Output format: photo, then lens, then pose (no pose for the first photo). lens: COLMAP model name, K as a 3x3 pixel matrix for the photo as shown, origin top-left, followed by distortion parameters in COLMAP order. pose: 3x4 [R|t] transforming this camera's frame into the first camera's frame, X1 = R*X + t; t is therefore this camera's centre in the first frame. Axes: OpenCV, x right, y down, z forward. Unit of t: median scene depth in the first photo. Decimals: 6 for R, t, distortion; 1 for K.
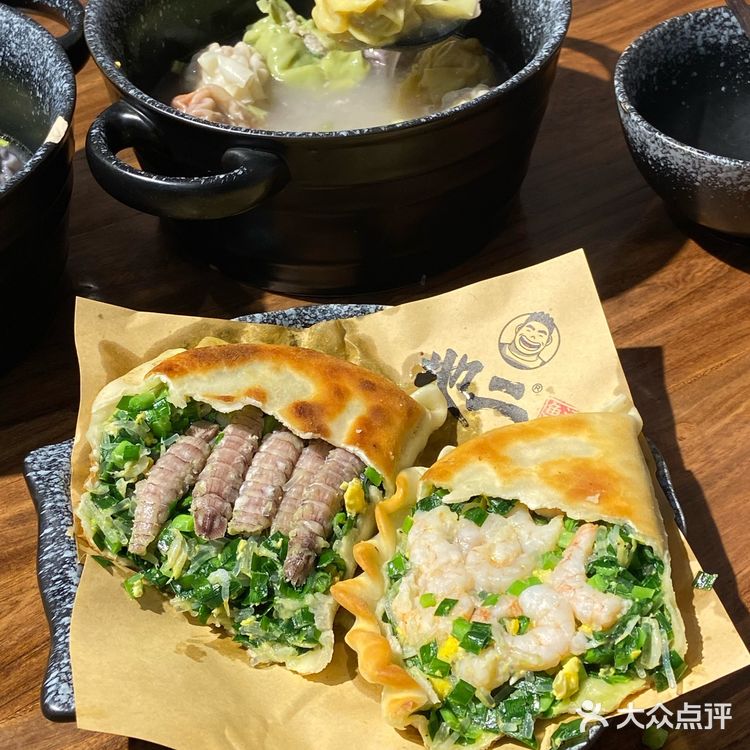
lens RADIAL K [[1411.4, 0, 403.2], [0, 1411.4, 378.3], [0, 0, 1]] dist [0.029263, 0.098744]
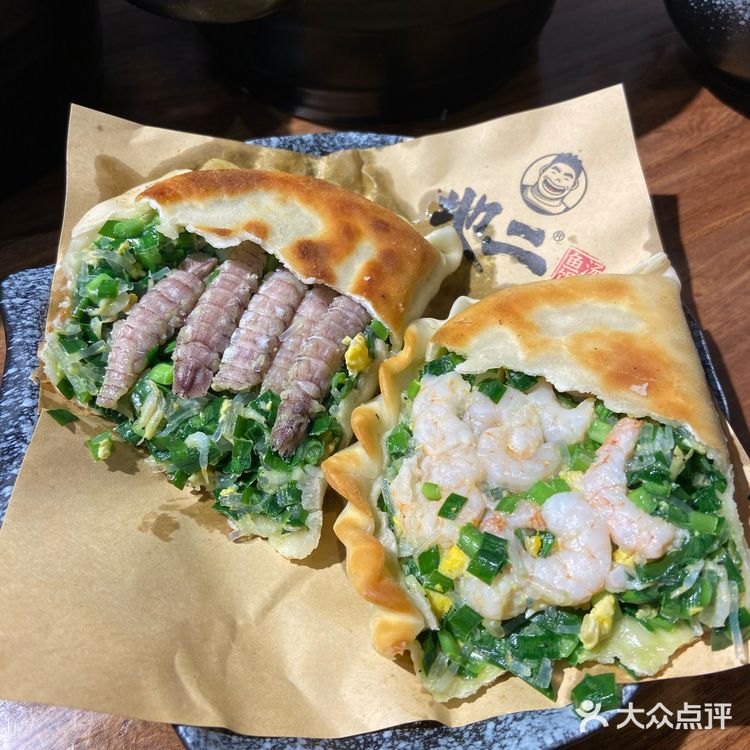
lens RADIAL K [[765.1, 0, 384.3], [0, 765.1, 363.0], [0, 0, 1]] dist [0.126662, -0.199110]
pose [[0.997469, 0.067253, -0.023065, -0.005477], [-0.060465, 0.973078, 0.222402, -0.020638], [0.037401, -0.220444, 0.974682, 0.523537]]
